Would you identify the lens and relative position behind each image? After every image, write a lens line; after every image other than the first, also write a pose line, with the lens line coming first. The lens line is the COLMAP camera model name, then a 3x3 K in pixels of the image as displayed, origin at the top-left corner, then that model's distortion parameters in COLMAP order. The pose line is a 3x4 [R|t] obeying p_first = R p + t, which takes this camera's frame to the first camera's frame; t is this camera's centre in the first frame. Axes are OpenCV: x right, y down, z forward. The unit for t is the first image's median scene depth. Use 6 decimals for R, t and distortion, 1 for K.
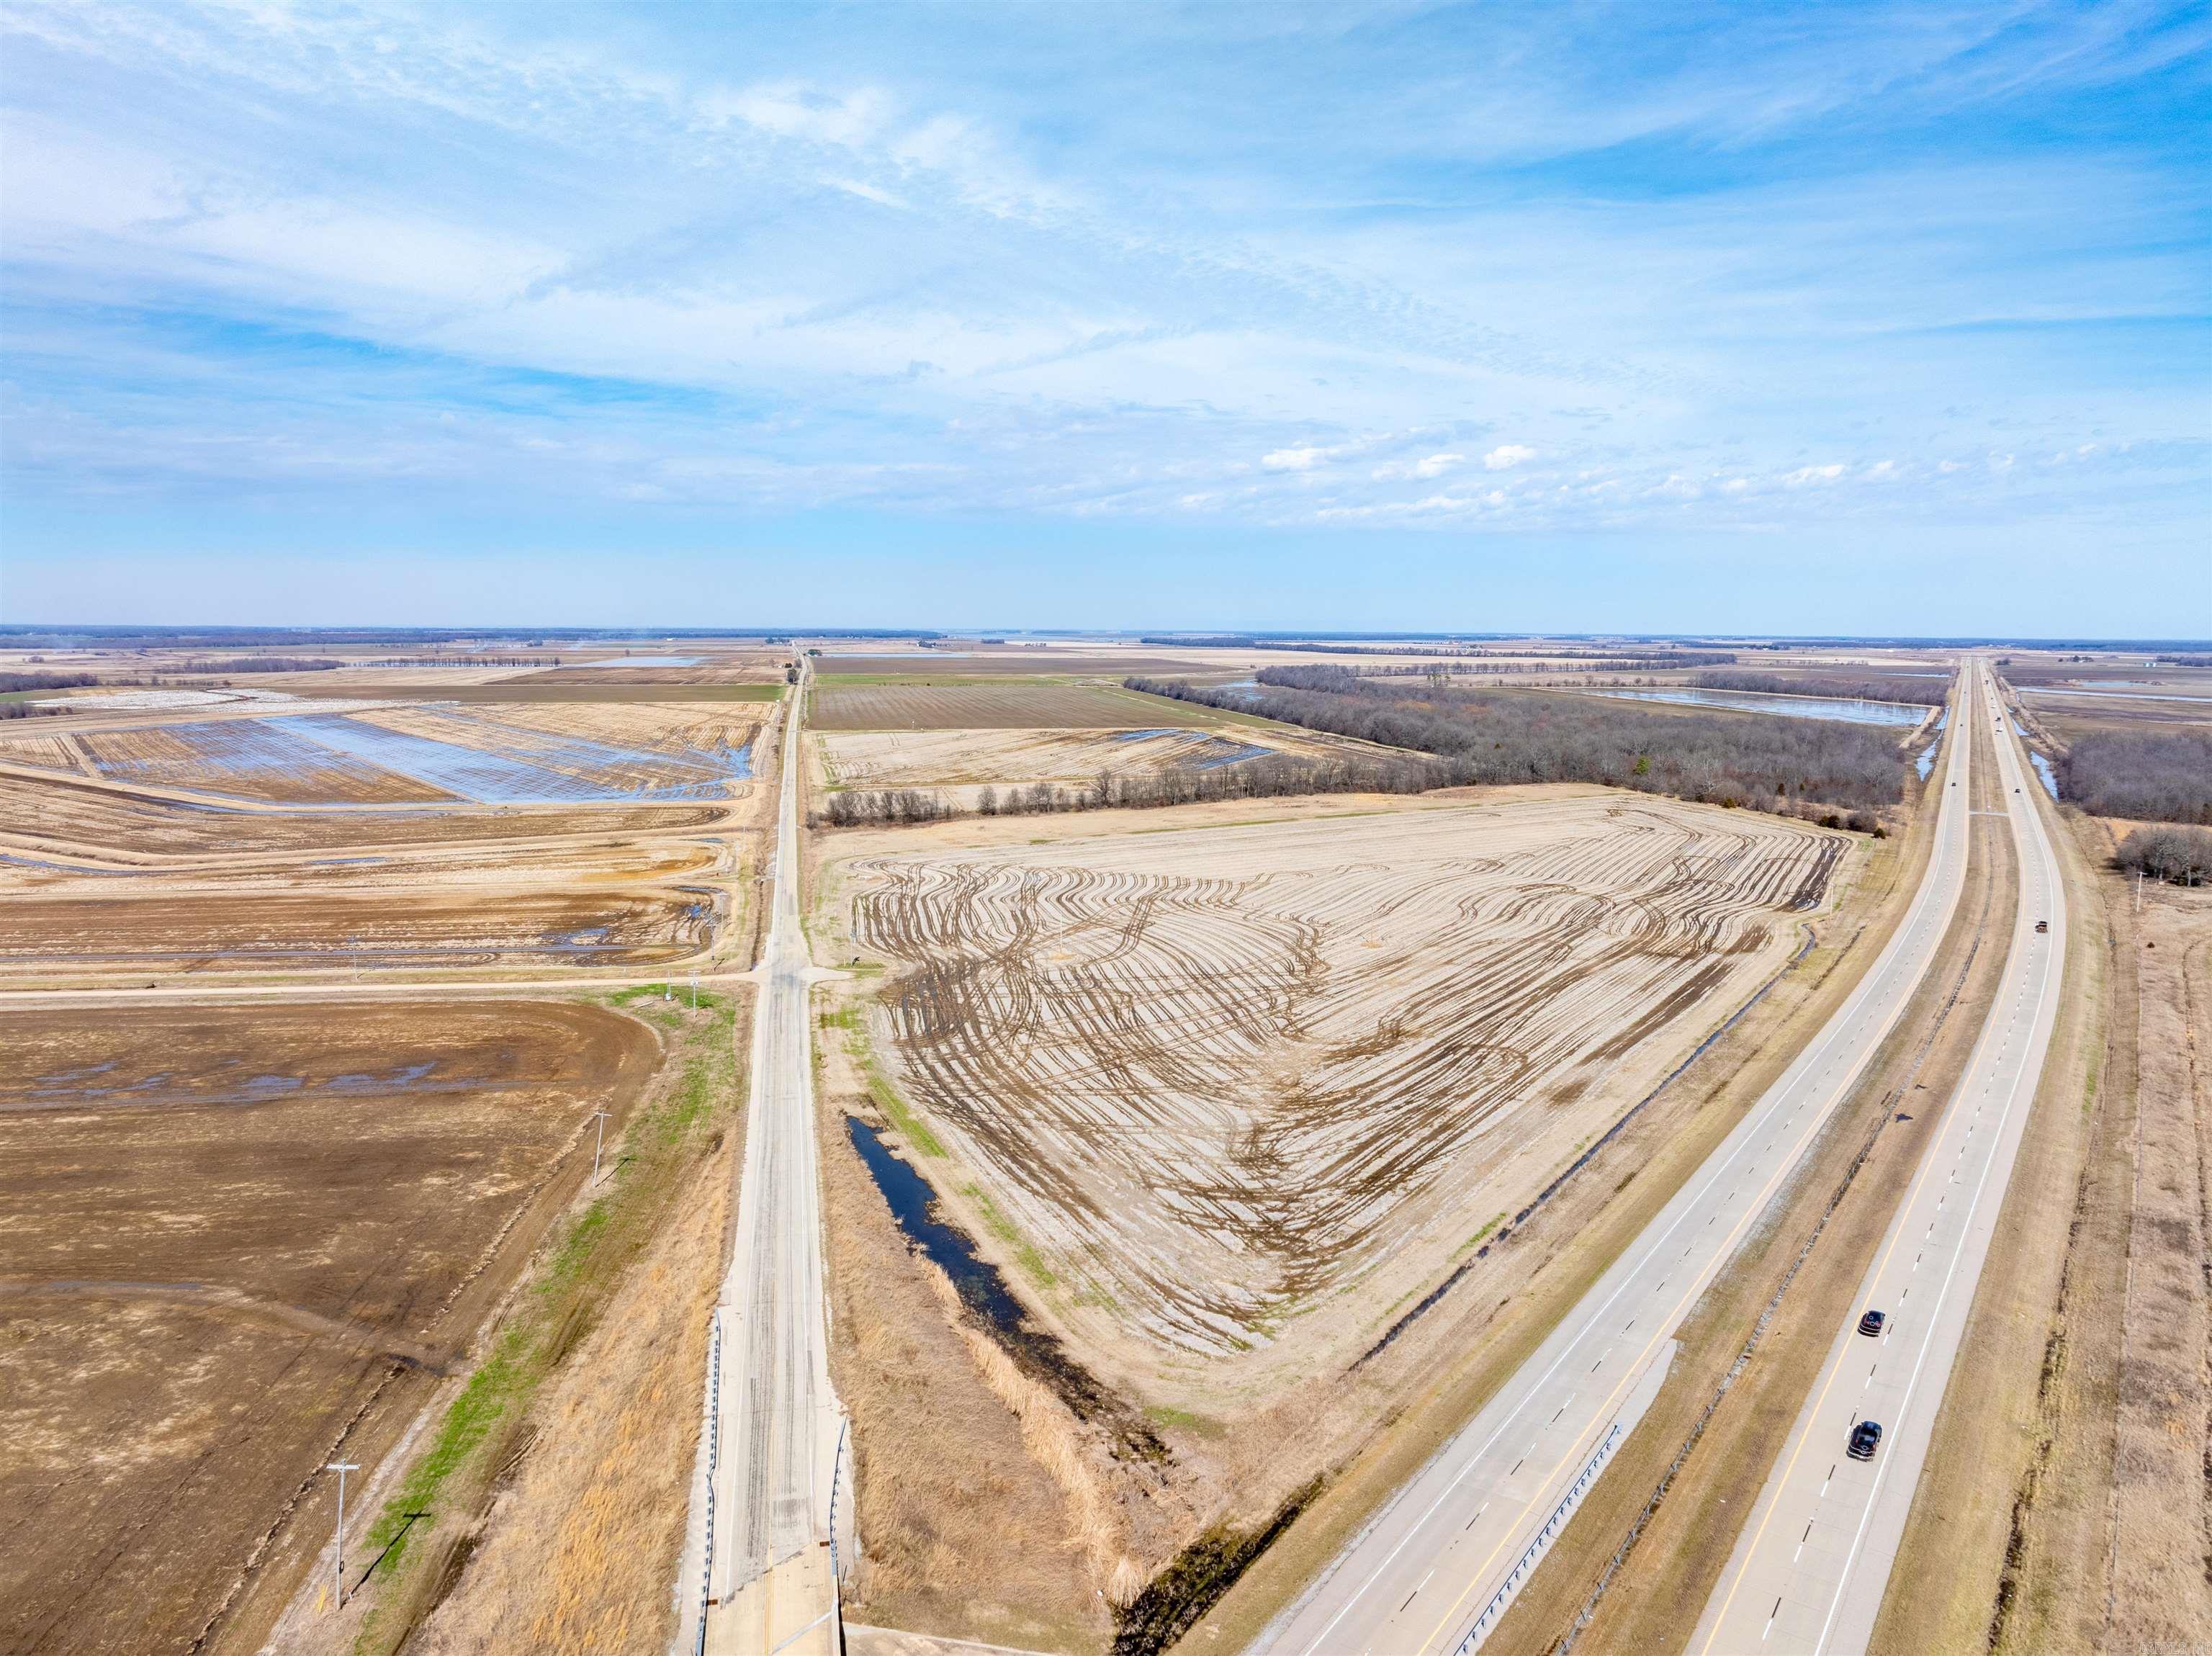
lens RADIAL K [[1588.4, 0, 1106.0], [0, 1588.4, 828.0], [0, 0, 1]] dist [-0.044123, 0.030002]
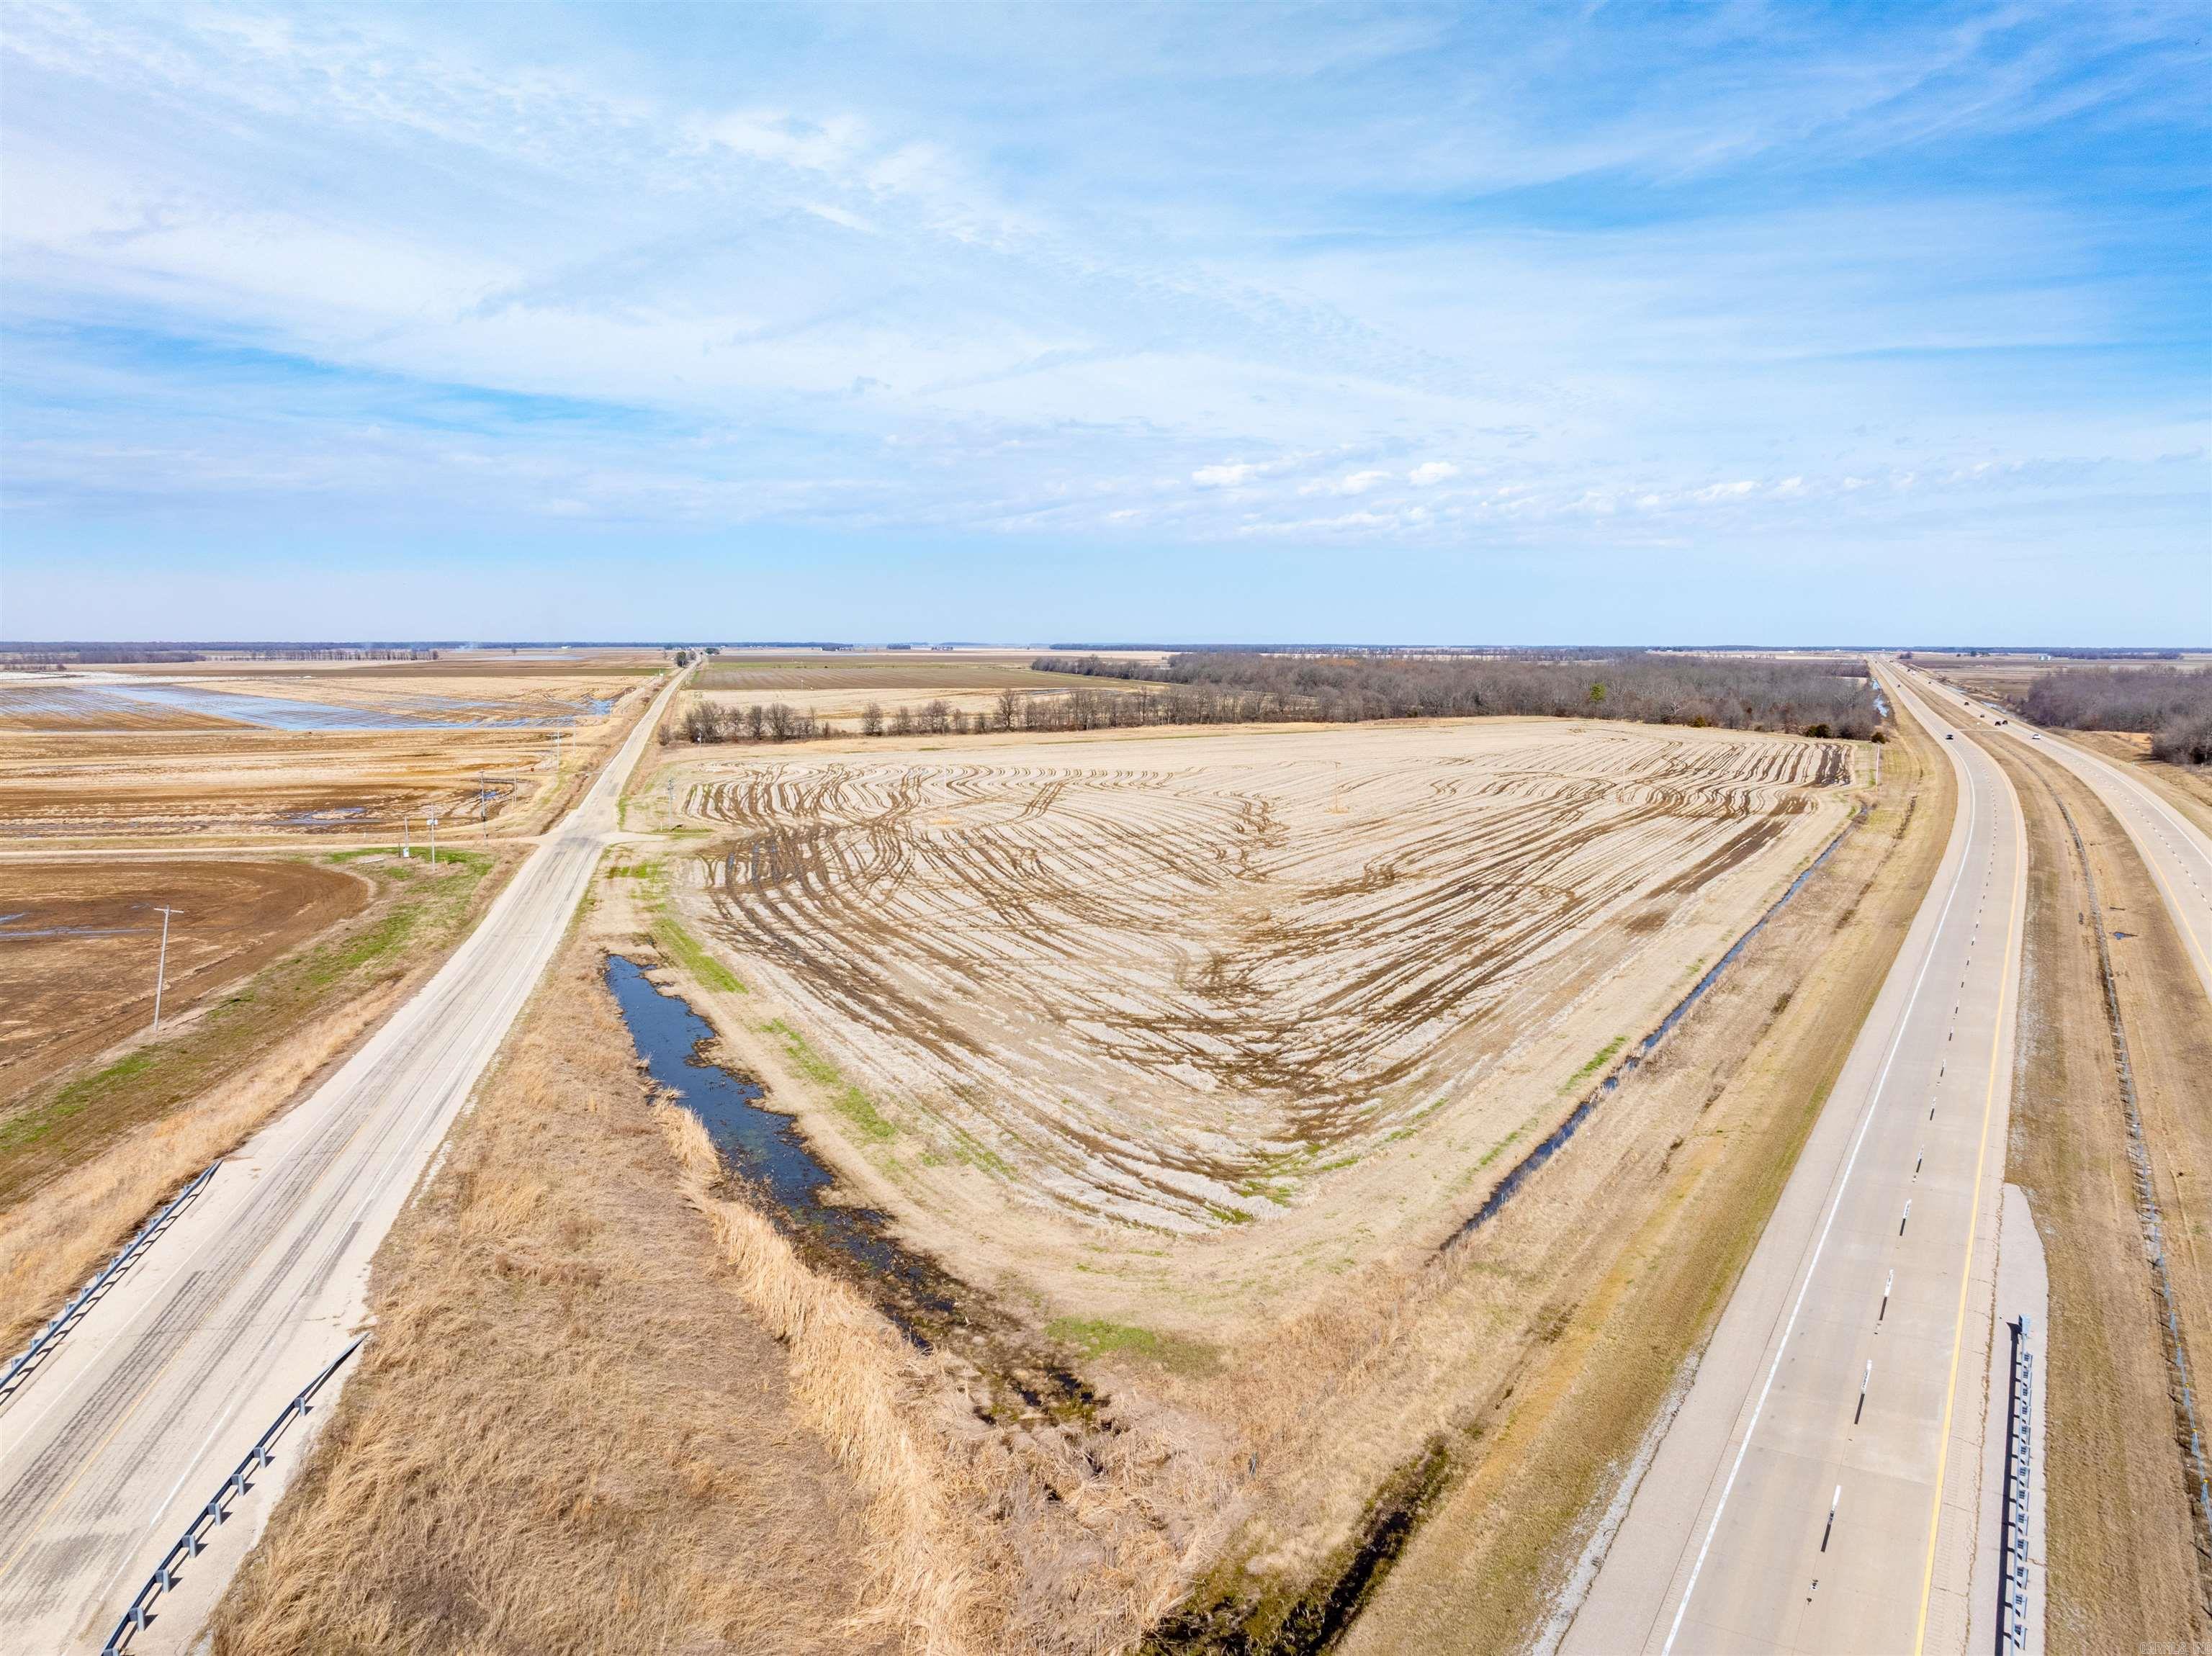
lens RADIAL K [[1588.4, 0, 1106.0], [0, 1588.4, 828.0], [0, 0, 1]] dist [-0.044123, 0.030002]
pose [[0.998358, -0.012296, 0.055955, 0.011810], [0.012908, 0.999861, -0.010595, 0.162372], [-0.055817, 0.011300, 0.998377, 0.375963]]
